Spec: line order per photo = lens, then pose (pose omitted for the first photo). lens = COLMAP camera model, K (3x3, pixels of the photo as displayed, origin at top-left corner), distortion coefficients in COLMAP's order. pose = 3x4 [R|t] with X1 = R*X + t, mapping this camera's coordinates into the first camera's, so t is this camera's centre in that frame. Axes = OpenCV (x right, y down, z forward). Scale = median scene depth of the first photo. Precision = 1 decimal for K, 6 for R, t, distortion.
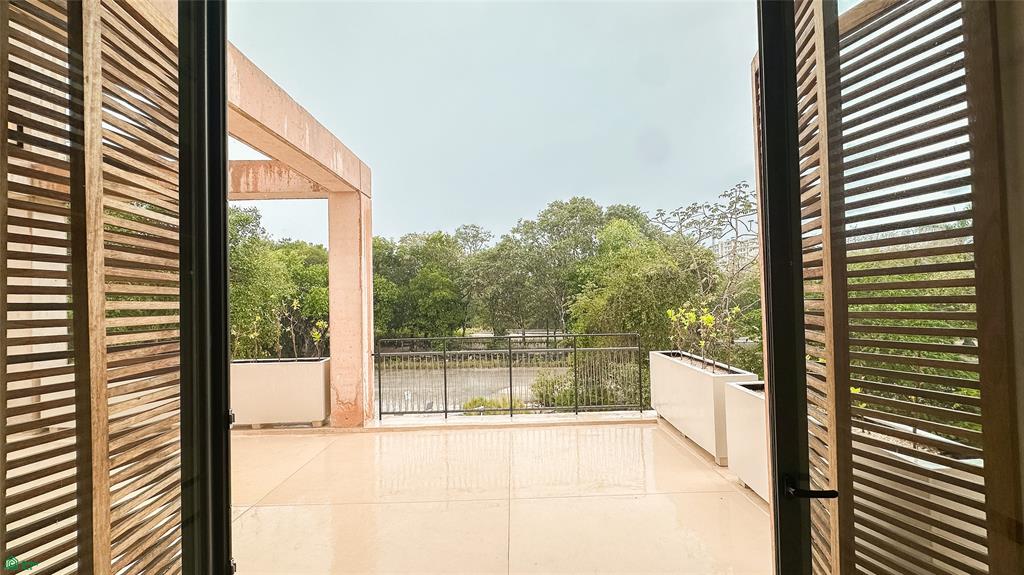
lens RADIAL K [[417.5, 0, 517.8], [0, 417.5, 285.0], [0, 0, 1]] dist [-0.003434, -0.000031]
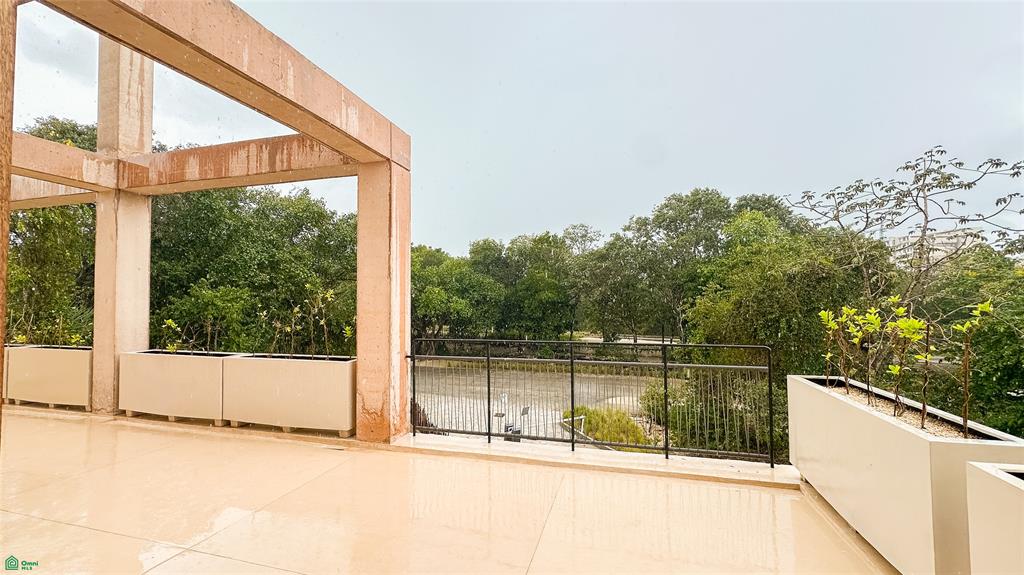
lens RADIAL K [[416.6, 0, 512.0], [0, 416.6, 287.5], [0, 0, 1]] dist [-0.002799, 0.000275]
pose [[0.959003, 0.007182, -0.283307, 0.026029], [-0.007668, 0.999970, -0.000608, 0.008236], [0.283294, 0.002755, 0.959029, 0.076827]]
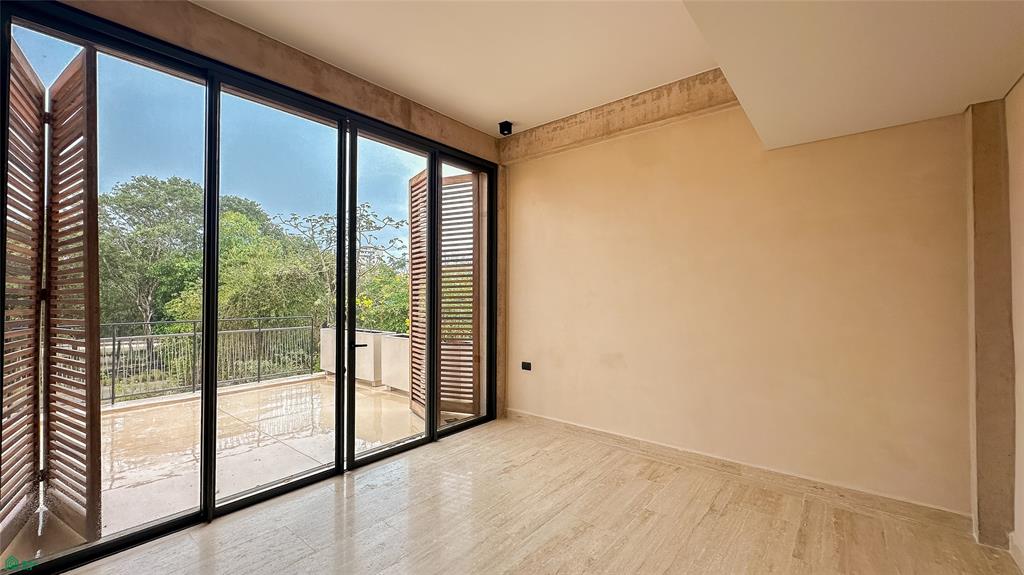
lens RADIAL K [[410.9, 0, 512.0], [0, 410.9, 287.5], [0, 0, 1]] dist [-0.009506, -0.000033]
pose [[0.645398, 0.036370, 0.762980, -0.089143], [-0.034729, 0.999230, -0.018255, 0.006729], [-0.763057, -0.014716, 0.646164, -0.100766]]
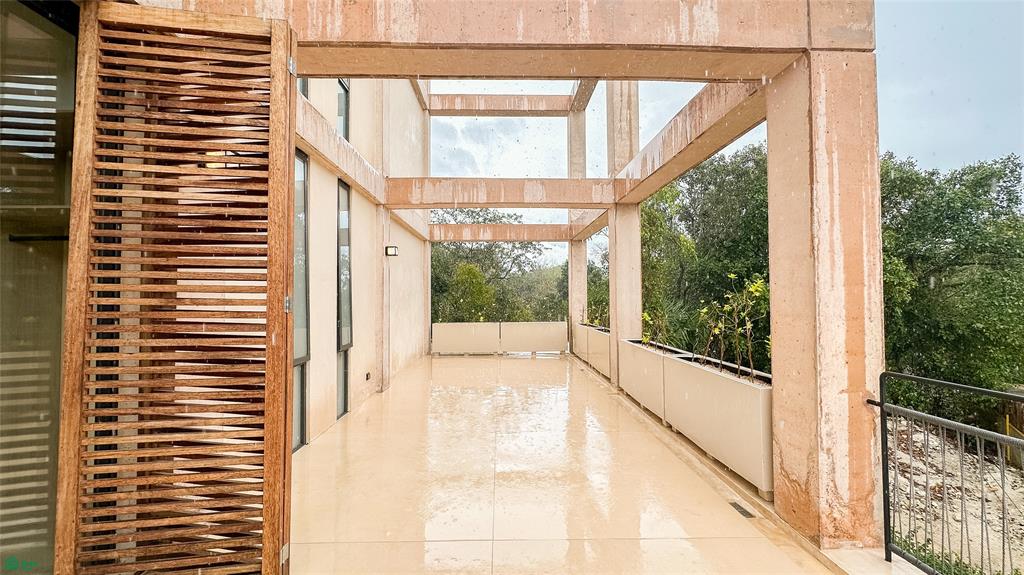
lens RADIAL K [[410.9, 0, 512.0], [0, 410.9, 287.5], [0, 0, 1]] dist [-0.009506, -0.000033]
pose [[0.015537, -0.003575, -0.999873, 0.022780], [0.029469, 0.999561, -0.003116, 0.010863], [0.999445, -0.029417, 0.015635, 0.182544]]
